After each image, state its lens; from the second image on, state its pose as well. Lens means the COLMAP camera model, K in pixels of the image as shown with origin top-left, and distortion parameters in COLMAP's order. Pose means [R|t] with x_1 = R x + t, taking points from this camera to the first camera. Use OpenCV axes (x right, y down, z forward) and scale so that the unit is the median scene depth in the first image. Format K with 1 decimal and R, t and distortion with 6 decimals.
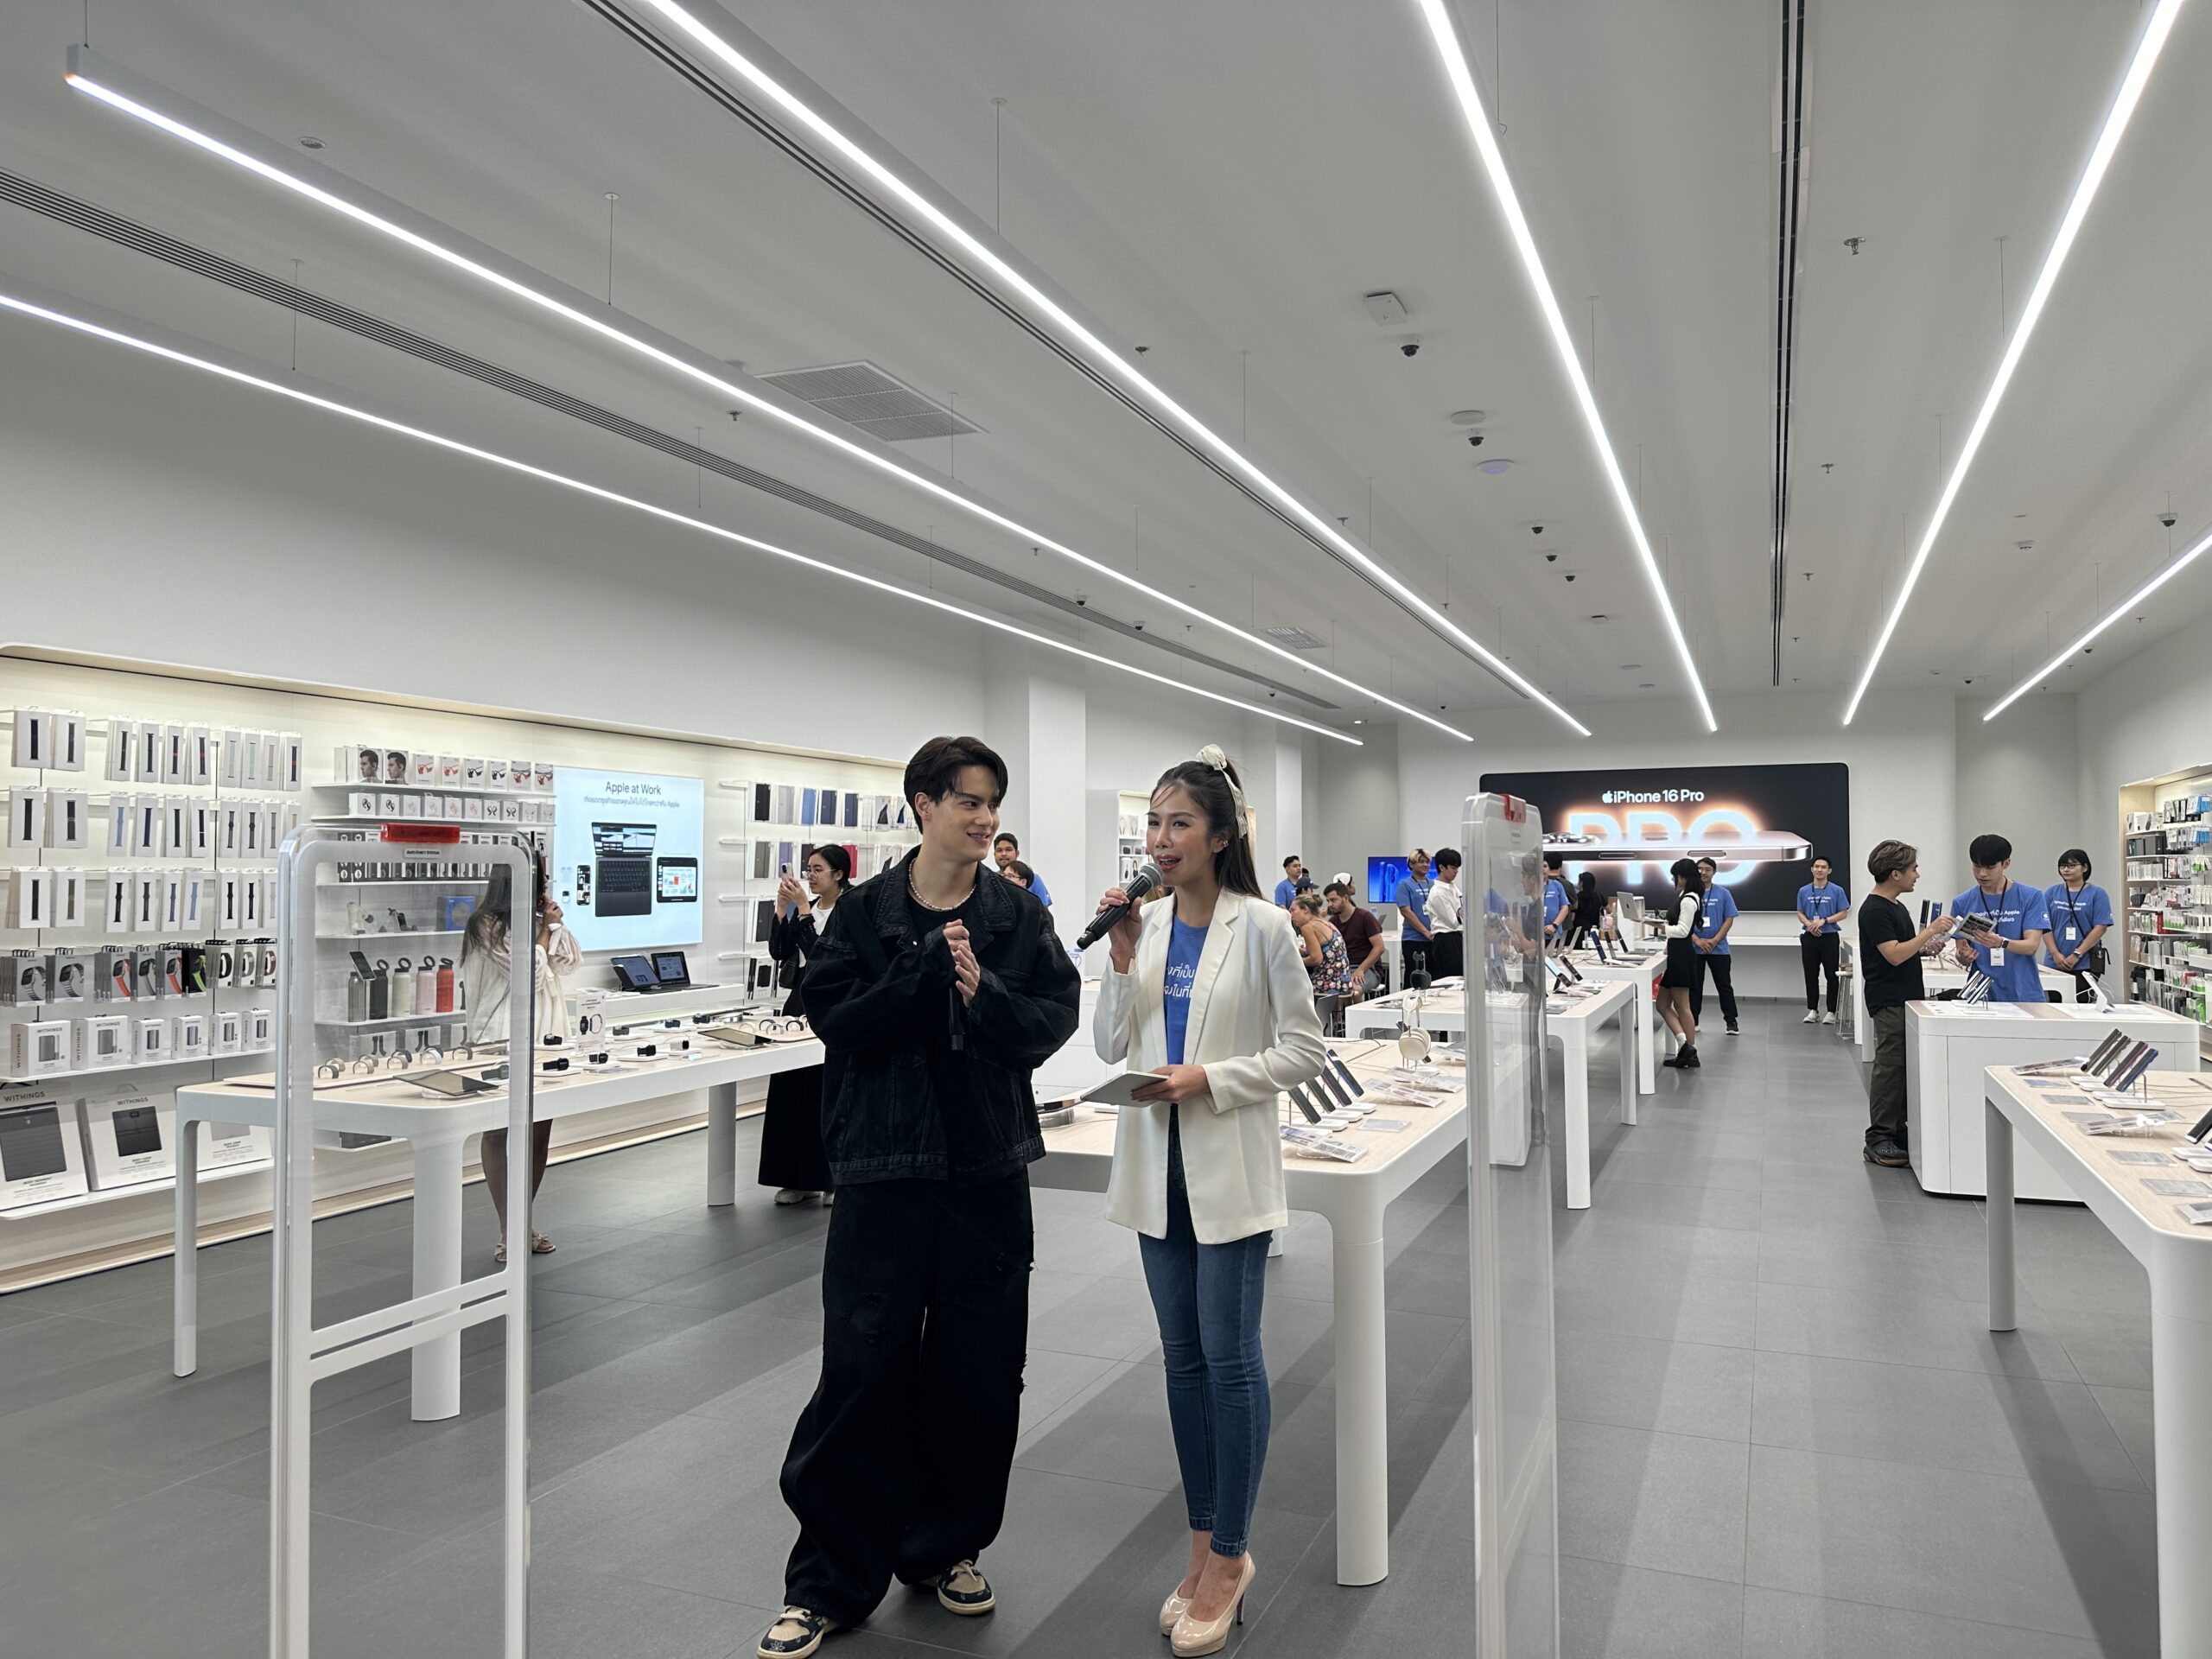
lens RADIAL K [[1563.9, 0, 1050.3], [0, 1563.9, 828.4], [0, 0, 1]] dist [0.064842, -0.097574]
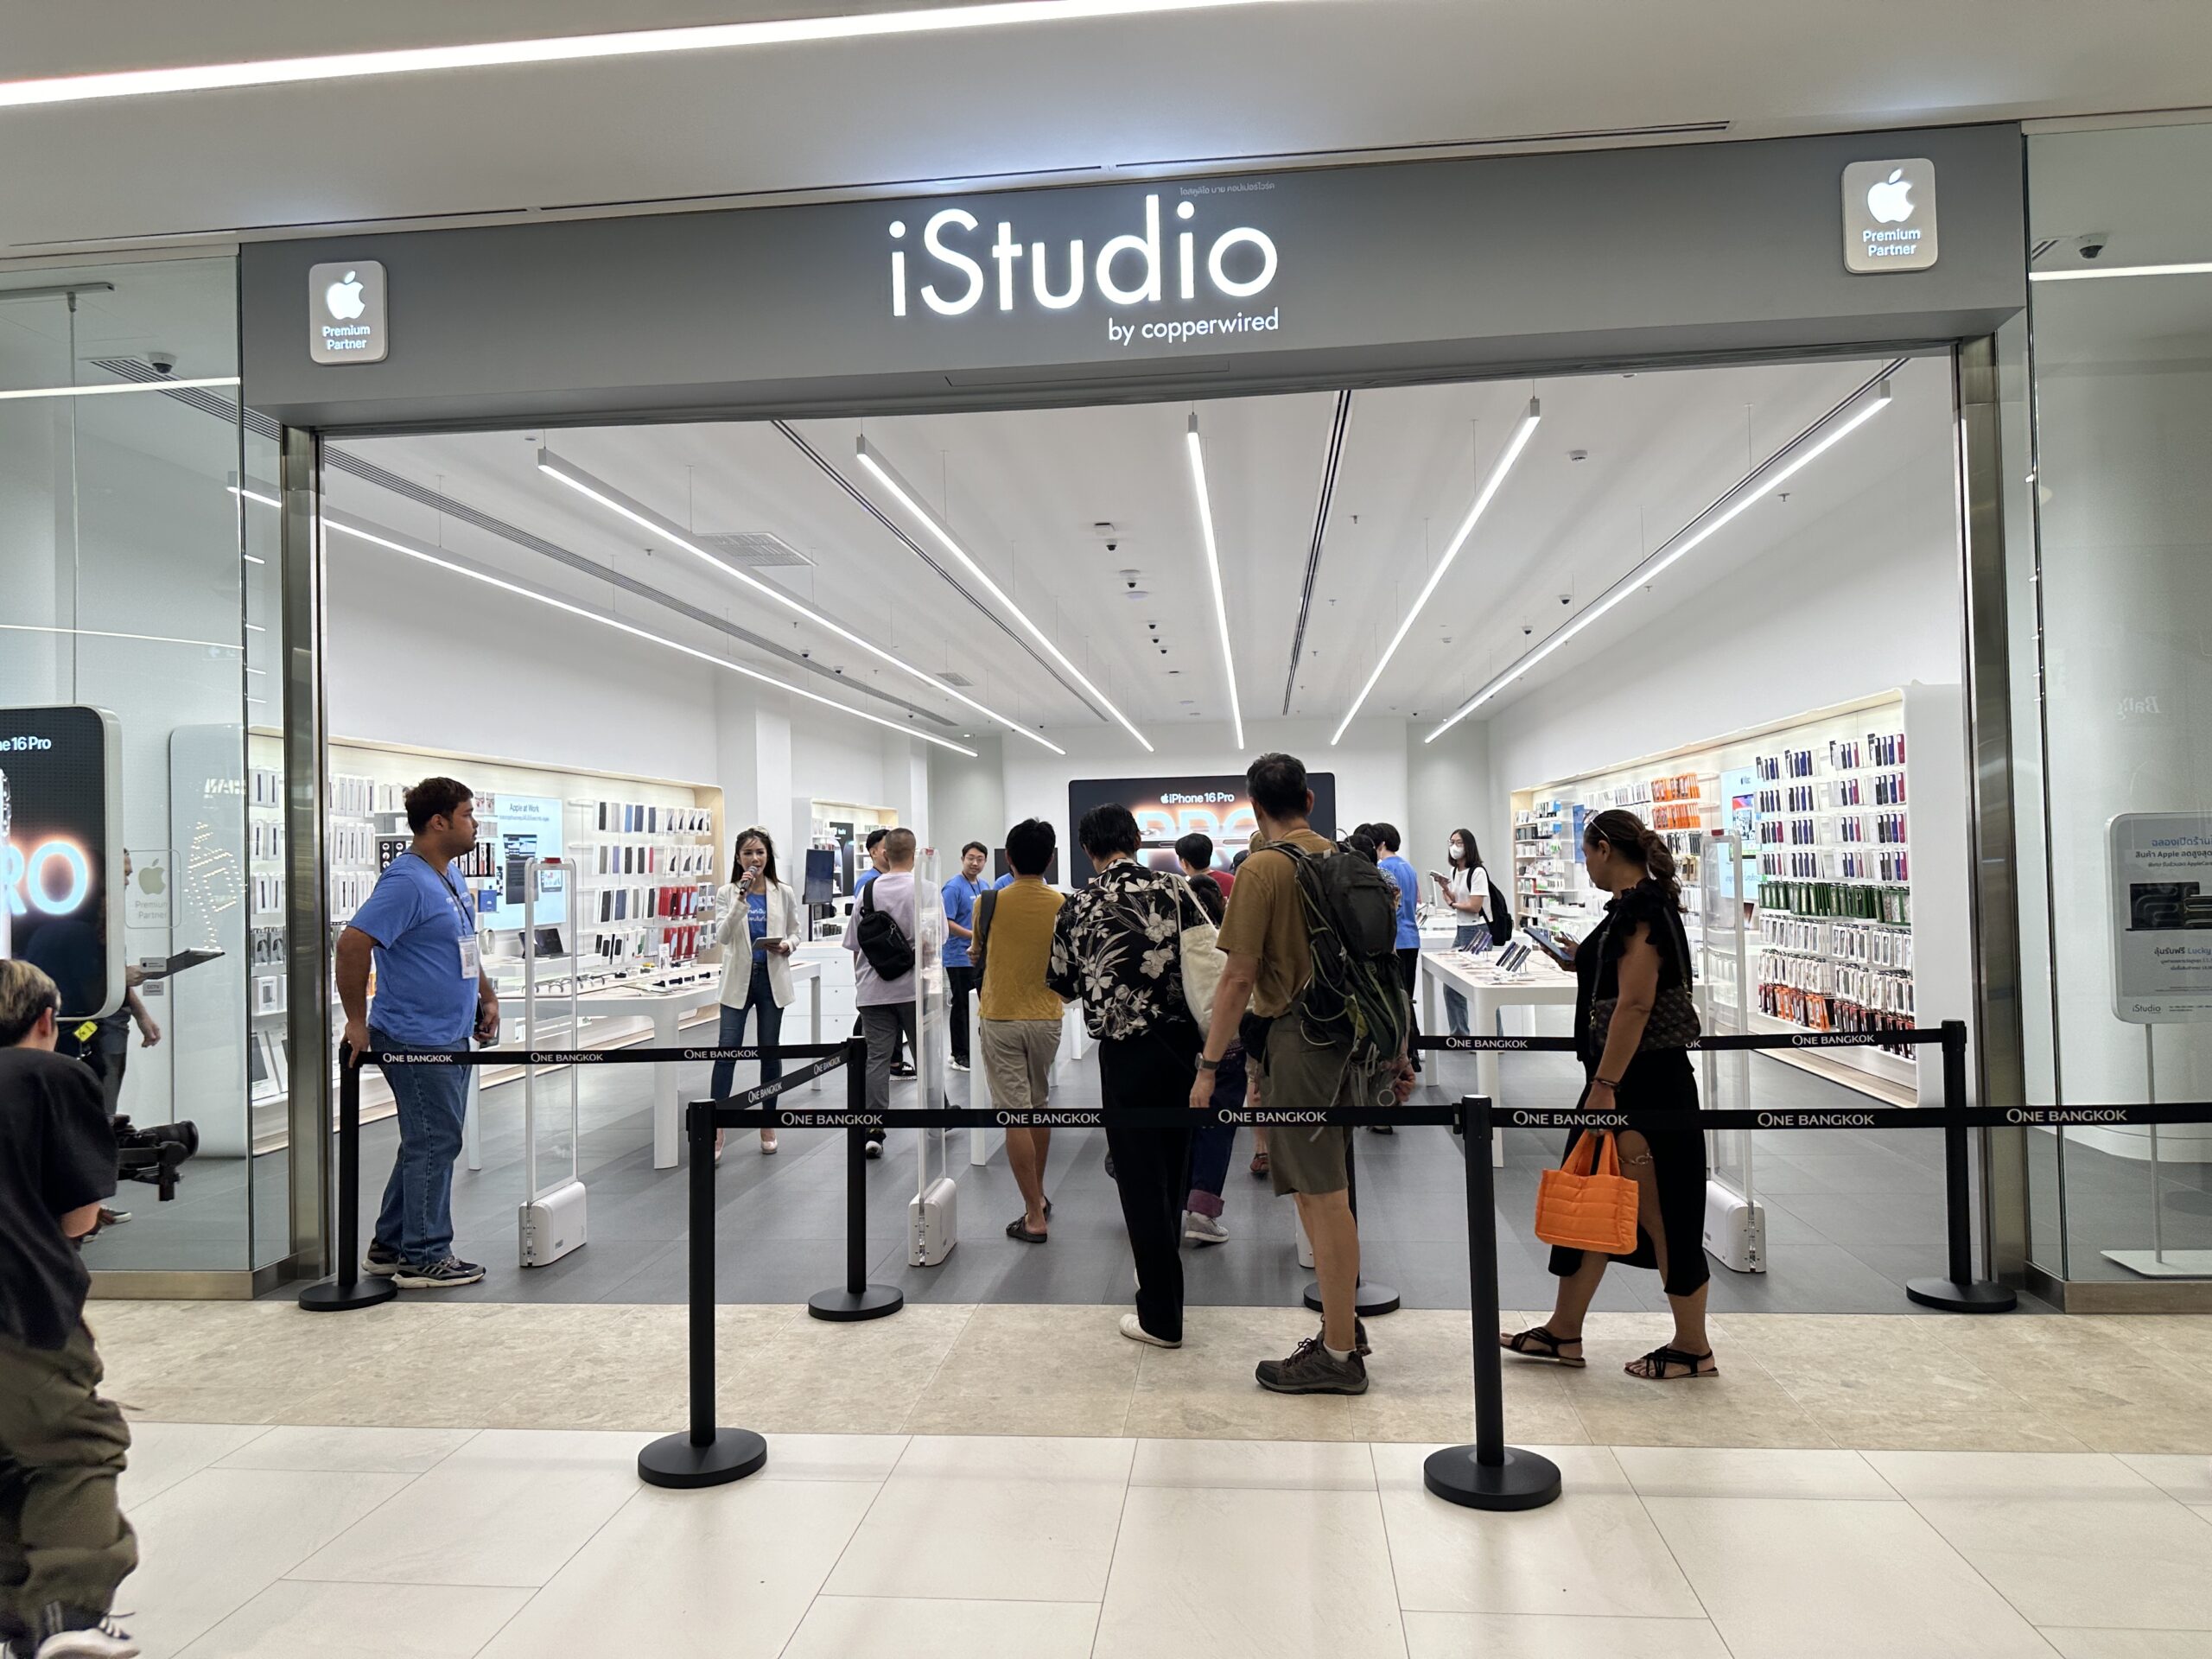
lens RADIAL K [[1567.0, 0, 1055.8], [0, 1567.0, 834.2], [0, 0, 1]] dist [0.060745, -0.095483]
pose [[0.956483, -0.013263, 0.291488, -0.198616], [0.010600, 0.999886, 0.010711, -0.011244], [-0.291597, -0.007155, 0.956514, -0.362294]]
